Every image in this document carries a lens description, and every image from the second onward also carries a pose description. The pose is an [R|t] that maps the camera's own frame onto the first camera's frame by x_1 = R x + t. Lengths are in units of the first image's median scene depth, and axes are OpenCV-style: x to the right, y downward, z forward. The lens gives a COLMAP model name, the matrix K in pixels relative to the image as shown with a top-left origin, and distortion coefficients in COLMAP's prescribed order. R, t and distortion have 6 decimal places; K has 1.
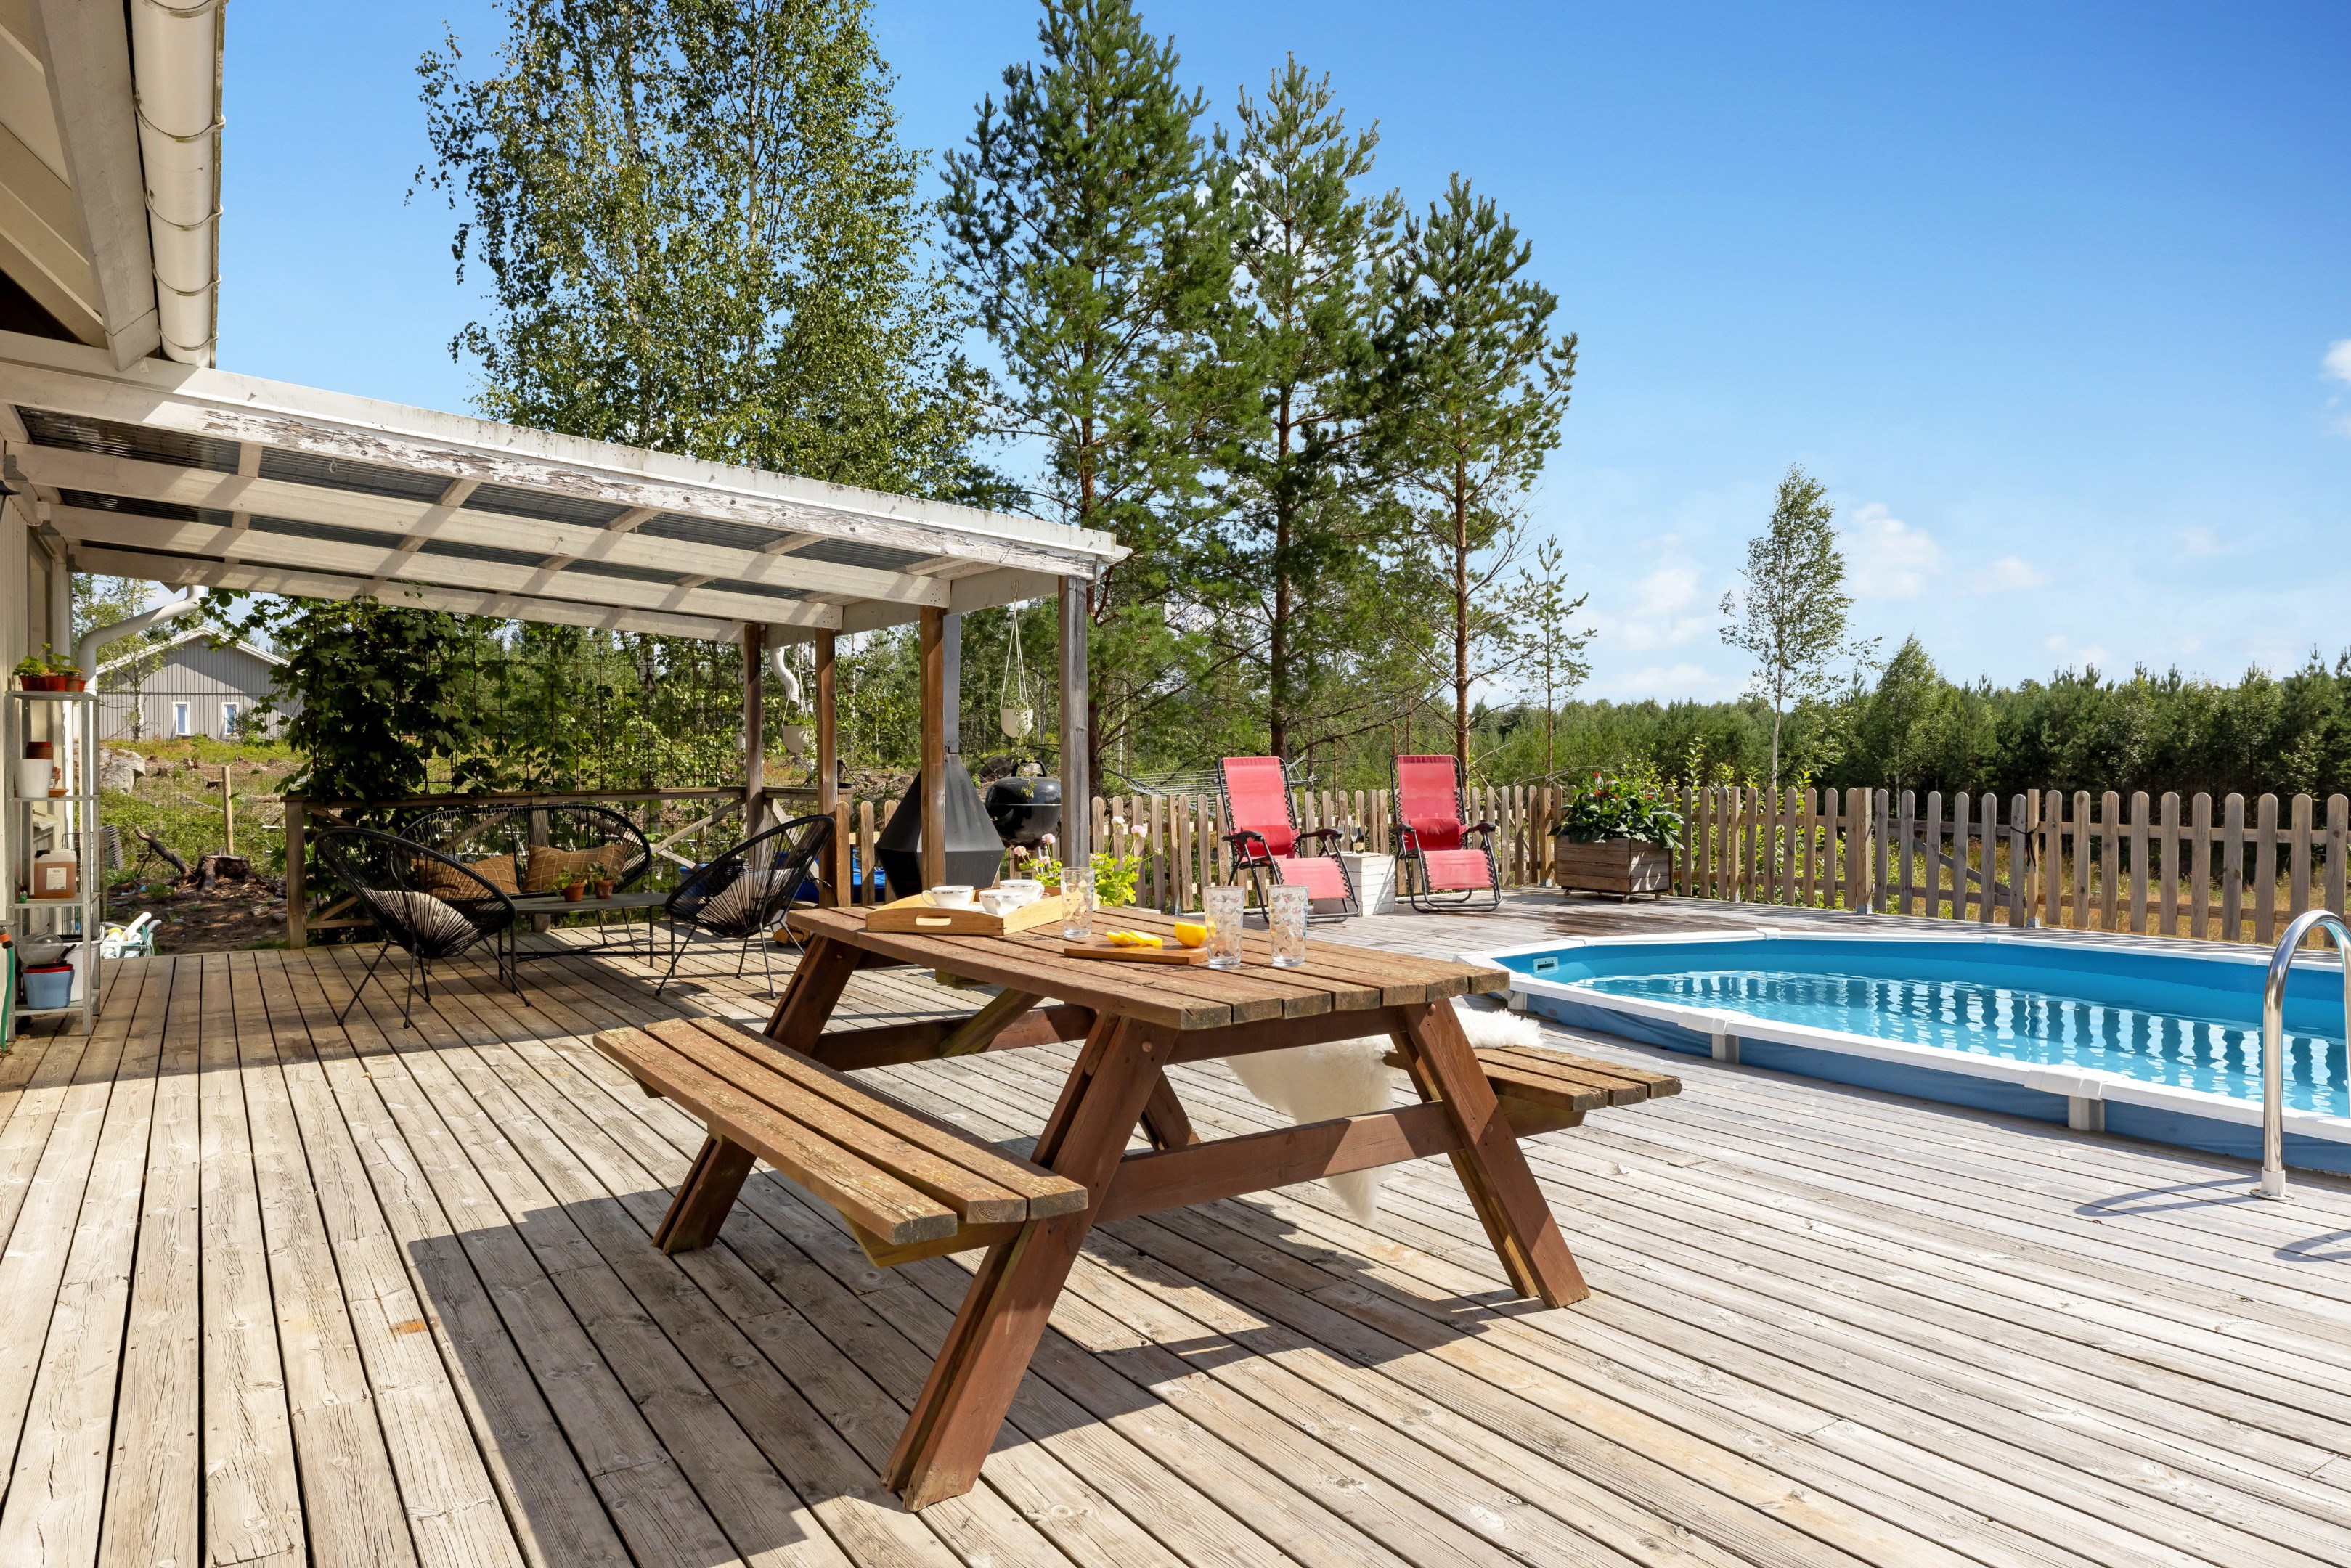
lens RADIAL K [[1532.4, 0, 1175.5], [0, 1532.4, 784.0], [0, 0, 1]] dist [-0.002353, -0.000725]
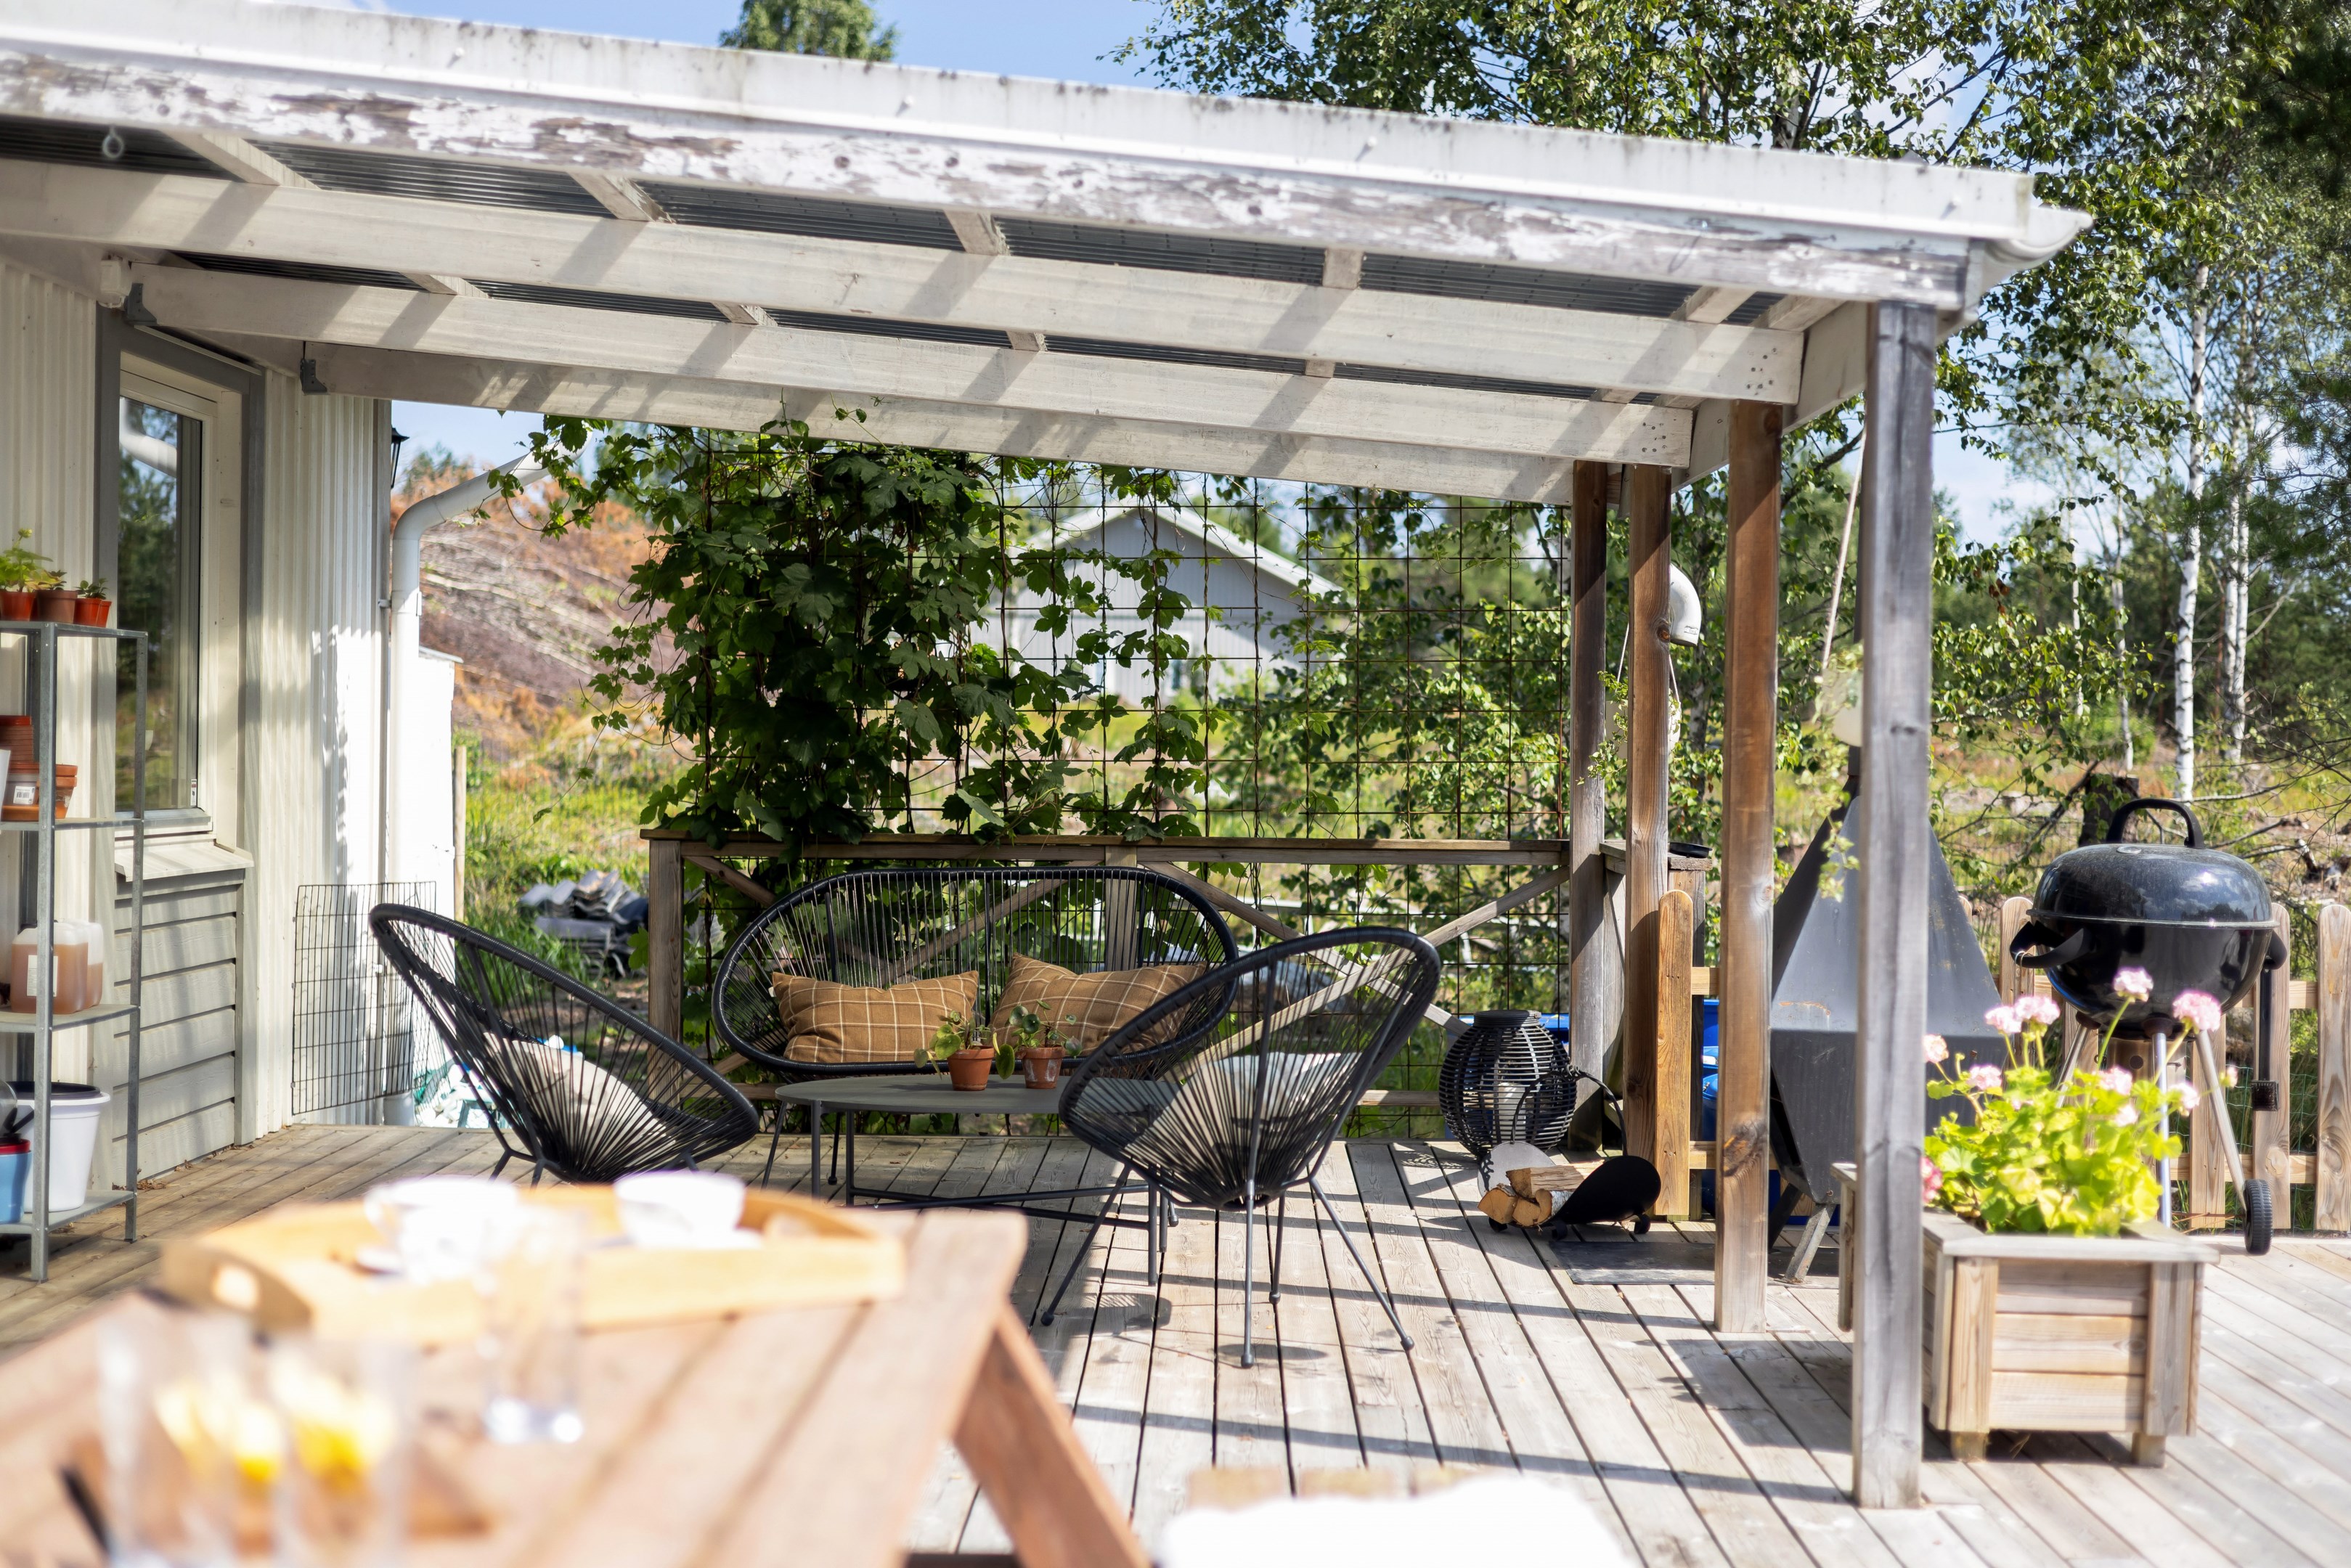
lens RADIAL K [[3453.7, 0, 1175.5], [0, 3453.7, 784.0], [0, 0, 1]] dist [-0.001352, 0.025214]
pose [[0.835593, 0.026518, -0.548709, 0.173662], [-0.033091, 0.999450, -0.002091, -0.009900], [0.548352, 0.019905, 0.836011, 0.159655]]
